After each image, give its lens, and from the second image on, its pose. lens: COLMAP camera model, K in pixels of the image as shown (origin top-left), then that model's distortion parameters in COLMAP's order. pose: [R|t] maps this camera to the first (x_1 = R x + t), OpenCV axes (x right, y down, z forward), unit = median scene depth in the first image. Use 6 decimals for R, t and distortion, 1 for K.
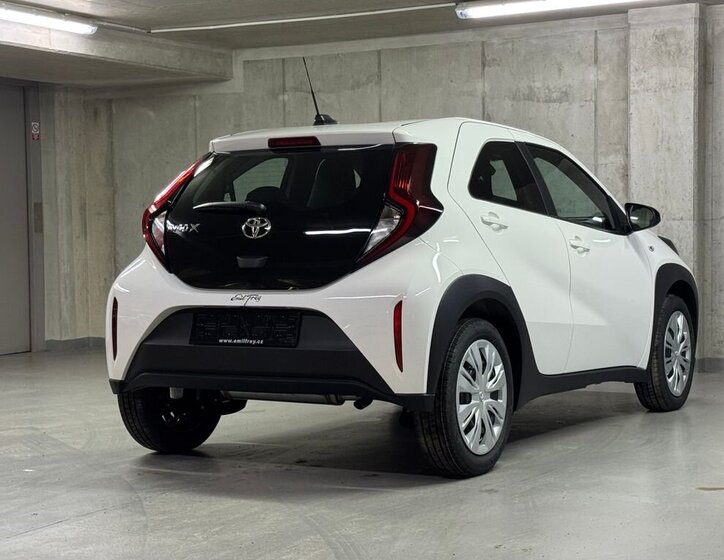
lens RADIAL K [[1446.1, 0, 362.0], [0, 1446.1, 280.0], [0, 0, 1]] dist [0.193351, -0.149849]
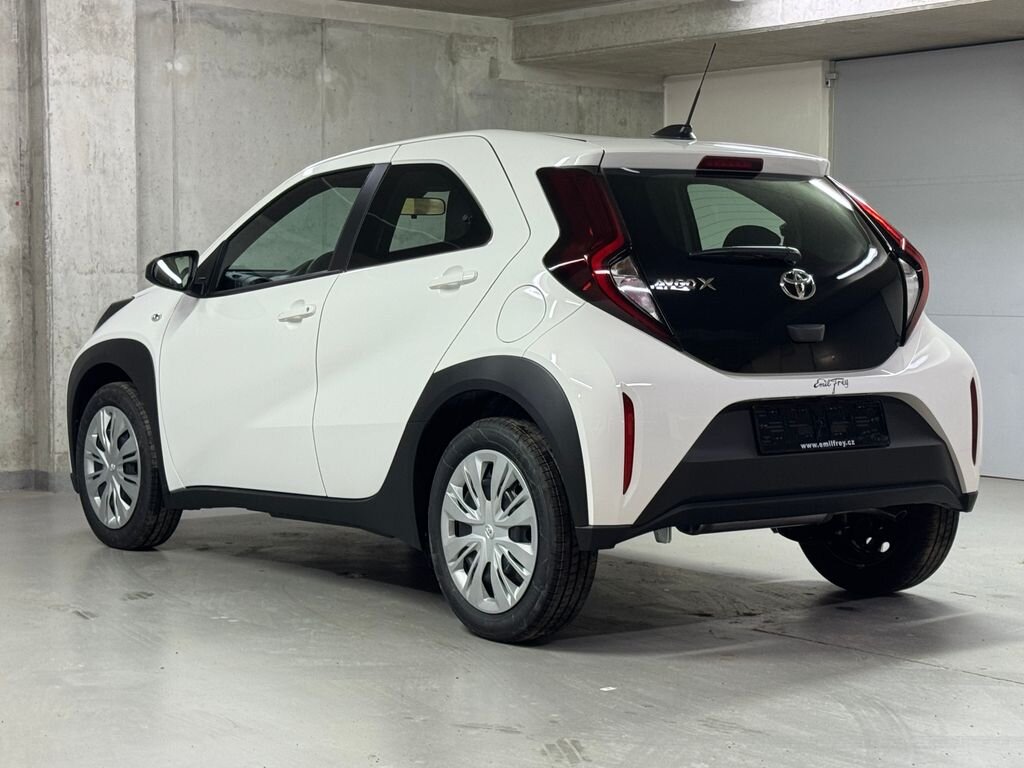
lens RADIAL K [[2008.5, 0, 512.0], [0, 2008.5, 384.0], [0, 0, 1]] dist [0.131926, 0.215065]
pose [[0.377543, -0.035669, 0.925305, -0.597040], [0.021967, 0.999322, 0.029559, -0.011335], [-0.925731, 0.009167, 0.378070, 0.433221]]
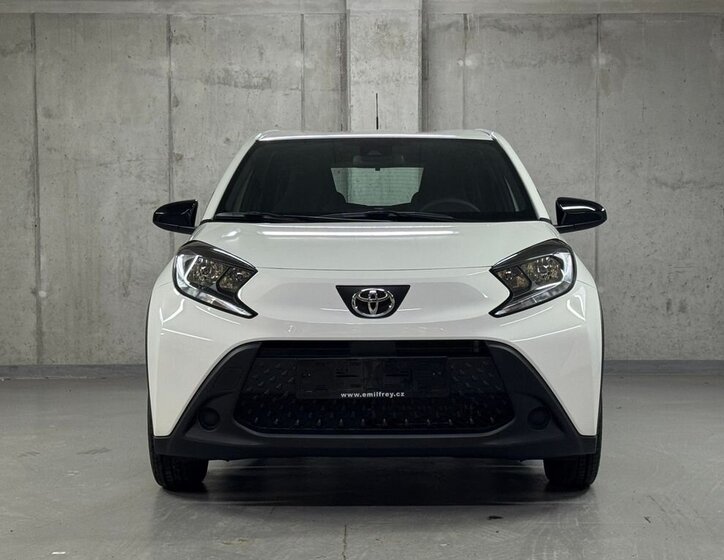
lens RADIAL K [[1508.0, 0, 362.0], [0, 1508.0, 280.0], [0, 0, 1]] dist [0.210996, -0.355326]
pose [[0.864330, -0.010544, 0.502815, -0.294336], [0.011142, 0.999936, 0.001817, -0.003111], [-0.502802, 0.004032, 0.864392, 0.148502]]
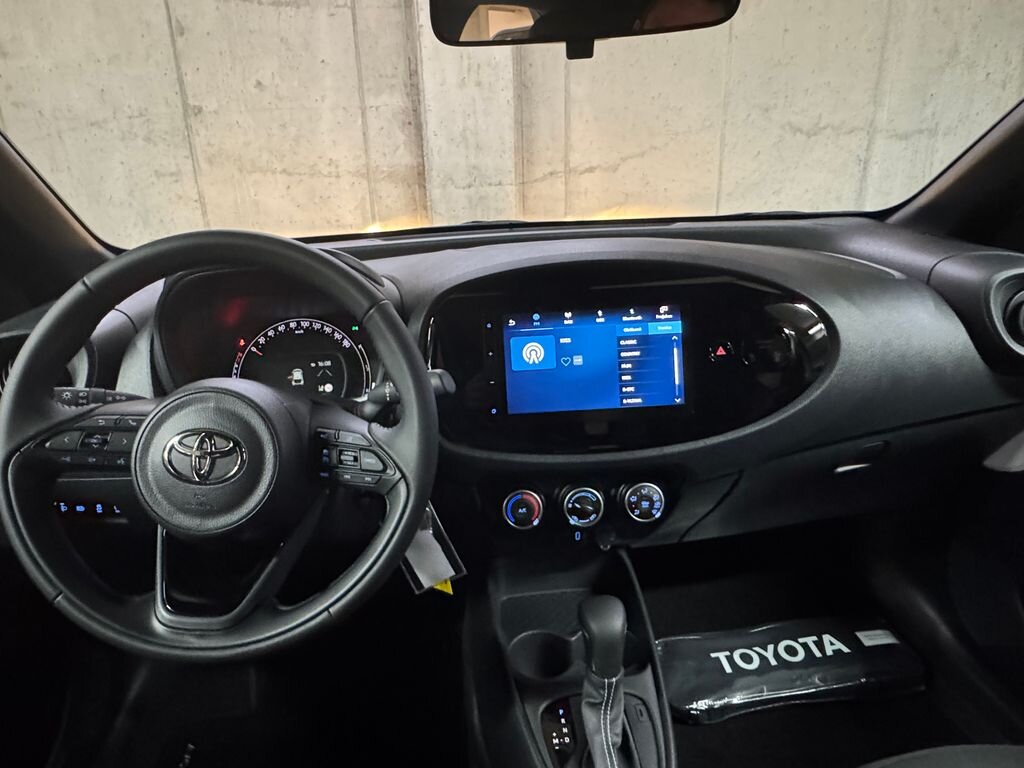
lens RADIAL K [[620.6, 0, 494.0], [0, 620.6, 382.9], [0, 0, 1]] dist [-0.002761, -0.001632]
pose [[0.804228, -0.216291, 0.553566, 0.013076], [0.046292, 0.951394, 0.304478, -0.040016], [-0.592515, -0.219244, 0.775150, 0.696476]]
